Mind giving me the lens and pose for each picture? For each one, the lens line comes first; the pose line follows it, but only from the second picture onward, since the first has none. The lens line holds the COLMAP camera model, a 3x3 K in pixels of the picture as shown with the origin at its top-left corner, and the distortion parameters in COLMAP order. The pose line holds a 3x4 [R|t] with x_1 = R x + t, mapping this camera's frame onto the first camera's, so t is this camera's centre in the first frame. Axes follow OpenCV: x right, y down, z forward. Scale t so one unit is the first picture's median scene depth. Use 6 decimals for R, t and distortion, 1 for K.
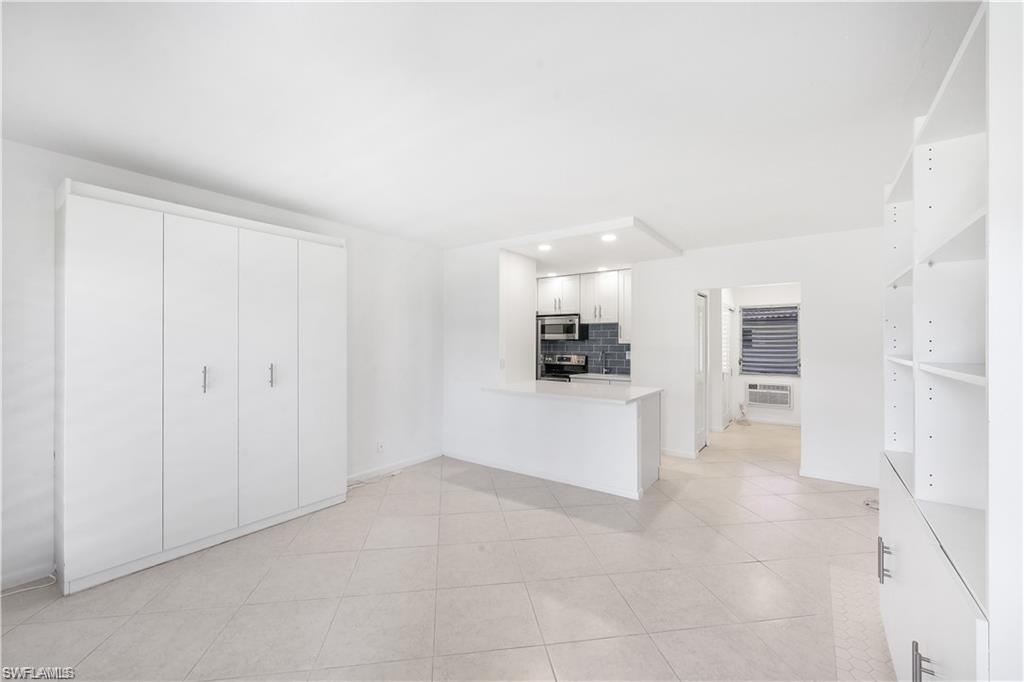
lens RADIAL K [[414.9, 0, 513.8], [0, 414.9, 336.2], [0, 0, 1]] dist [0.002295, -0.000021]
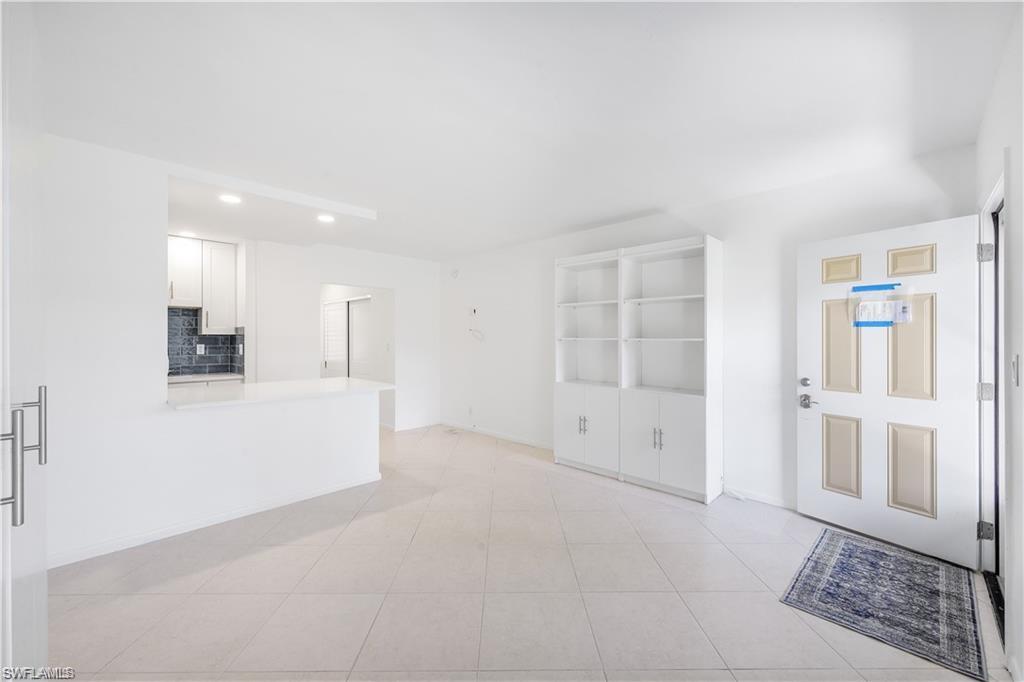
lens RADIAL K [[414.9, 0, 509.5], [0, 414.9, 336.9], [0, 0, 1]] dist [0.002295, -0.000021]
pose [[0.148127, 0.000365, 0.988968, -0.407621], [-0.013774, 0.999904, 0.001694, 0.012472], [-0.988872, -0.013873, 0.148118, 0.300608]]
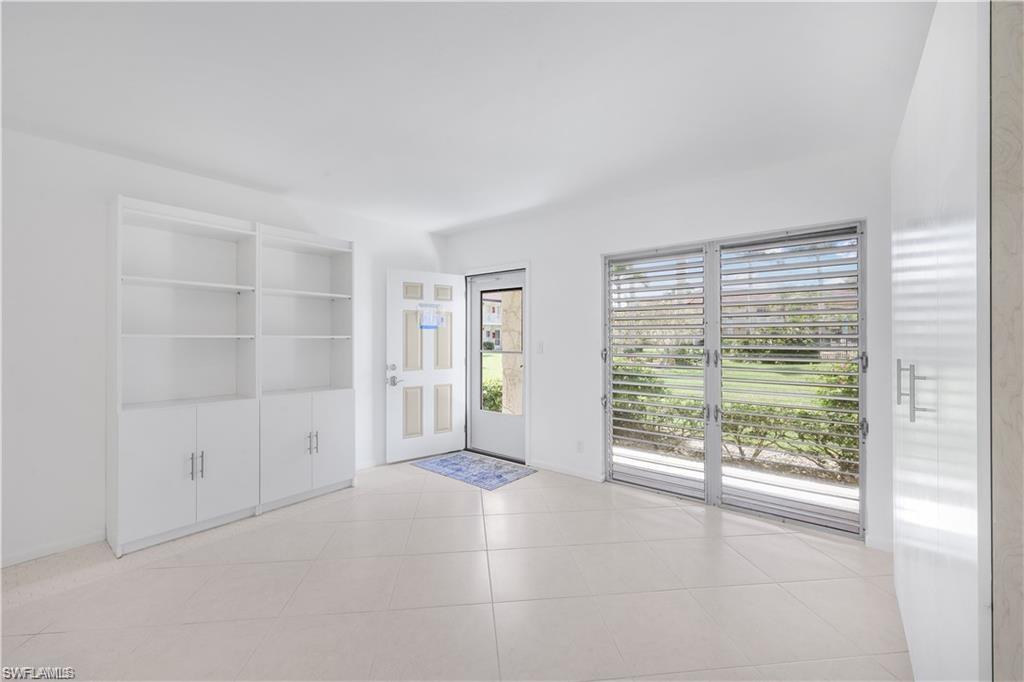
lens RADIAL K [[414.9, 0, 507.9], [0, 414.9, 334.8], [0, 0, 1]] dist [0.002295, -0.000021]
pose [[-0.998795, -0.000657, 0.049069, -0.098790], [-0.001646, 0.999796, -0.020116, 0.021688], [-0.049045, -0.020173, -0.998593, 0.695476]]
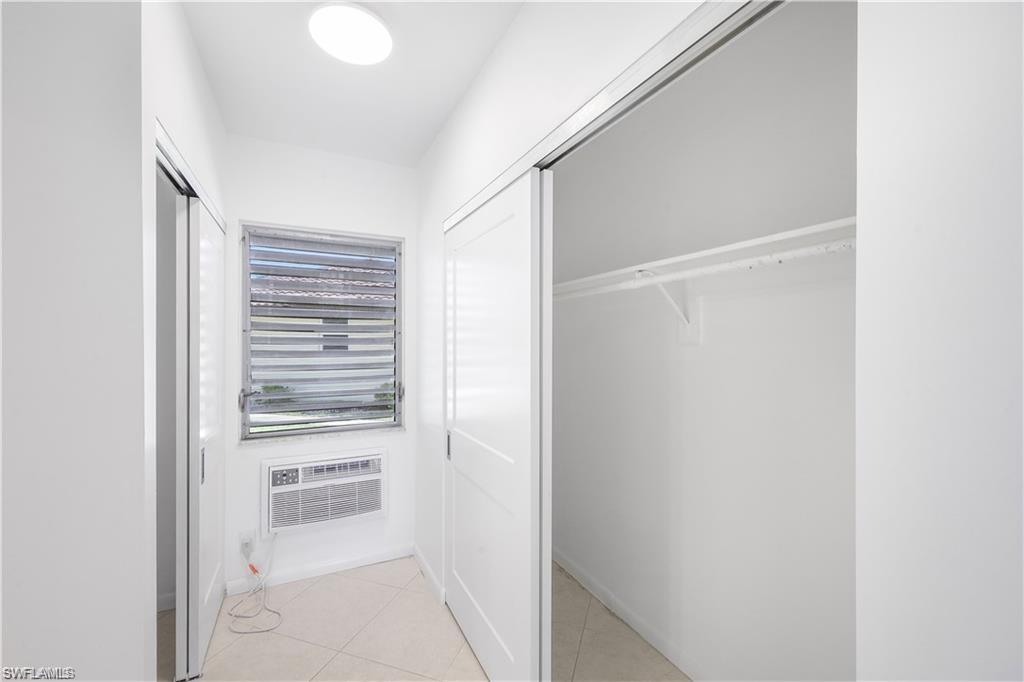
lens RADIAL K [[414.9, 0, 497.2], [0, 414.9, 342.6], [0, 0, 1]] dist [0.002295, -0.000021]
pose [[0.476857, 0.000258, 0.878981, 0.423684], [-0.015120, 0.999854, 0.007909, 0.015149], [-0.878851, -0.017061, 0.476791, 0.802066]]
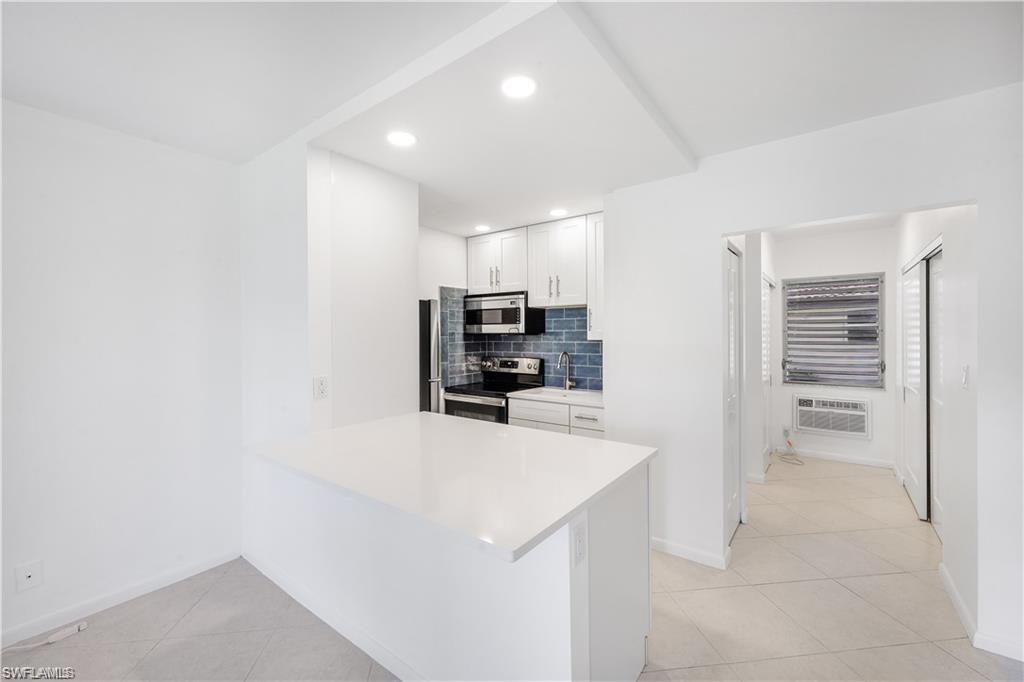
lens RADIAL K [[414.9, 0, 515.8], [0, 414.9, 336.4], [0, 0, 1]] dist [0.002295, -0.000021]
pose [[0.999779, -0.008548, -0.019188, 0.153862], [0.008955, 0.999734, 0.021268, -0.000632], [0.019001, -0.021435, 0.999590, 0.389218]]
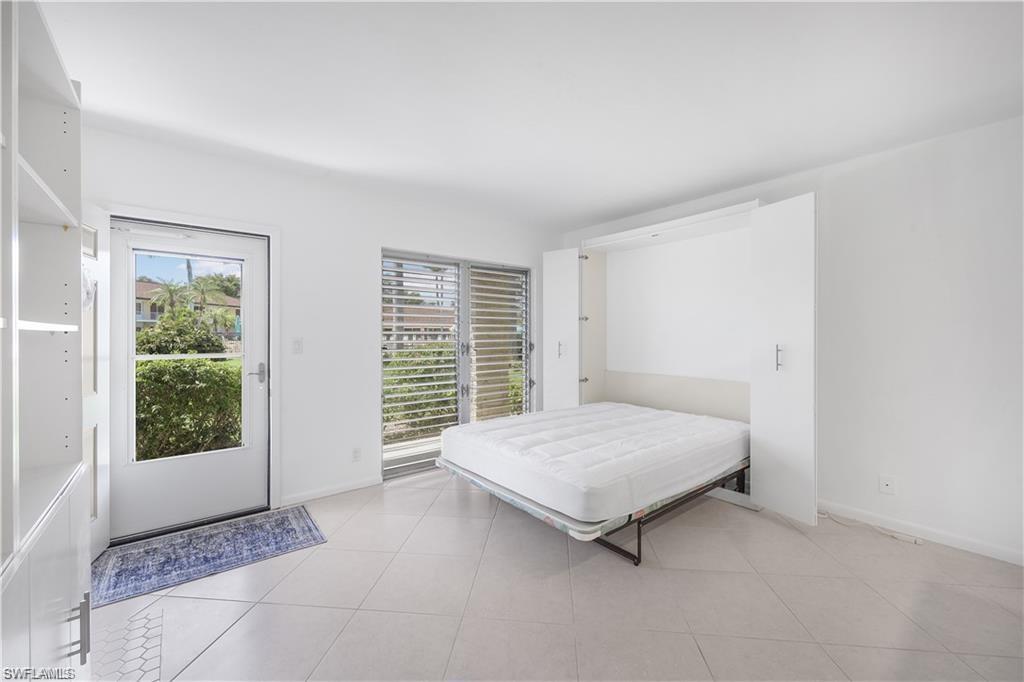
lens RADIAL K [[414.9, 0, 510.8], [0, 414.9, 336.1], [0, 0, 1]] dist [0.002295, -0.000021]
pose [[-0.252793, 0.001338, -0.967520, 0.301931], [0.014017, 0.999899, -0.002279, 0.021253], [0.967419, -0.014138, -0.252786, 0.415718]]
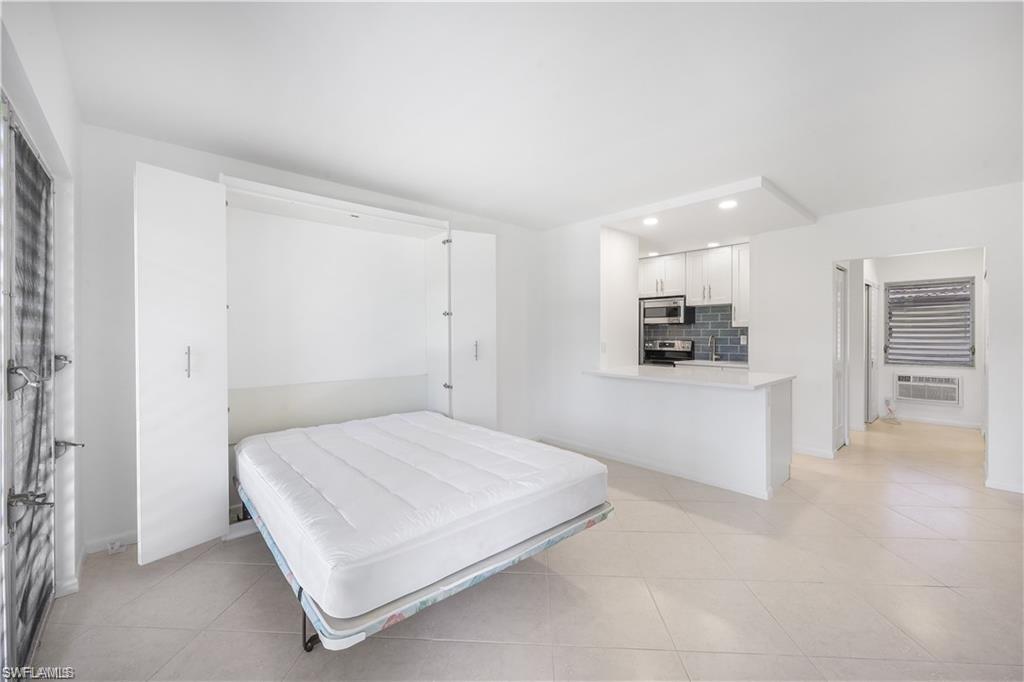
lens RADIAL K [[414.9, 0, 512.3], [0, 414.9, 334.7], [0, 0, 1]] dist [0.002295, -0.000021]
pose [[0.978200, -0.003177, -0.207639, -0.025278], [0.006959, 0.999823, 0.017486, 0.014713], [0.207546, -0.018550, 0.978049, 0.020527]]
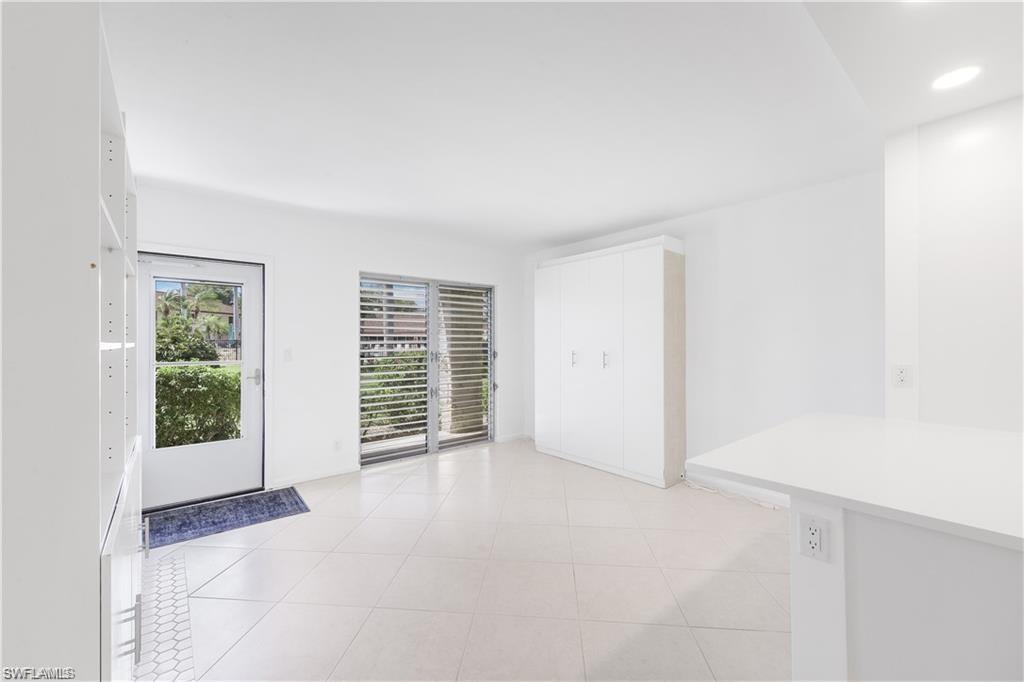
lens RADIAL K [[414.9, 0, 511.2], [0, 414.9, 340.1], [0, 0, 1]] dist [0.002295, -0.000021]
pose [[-0.240504, -0.005128, -0.970635, 0.390602], [0.015208, 0.999843, -0.009051, 0.017704], [0.970529, -0.016938, -0.240388, 0.501310]]
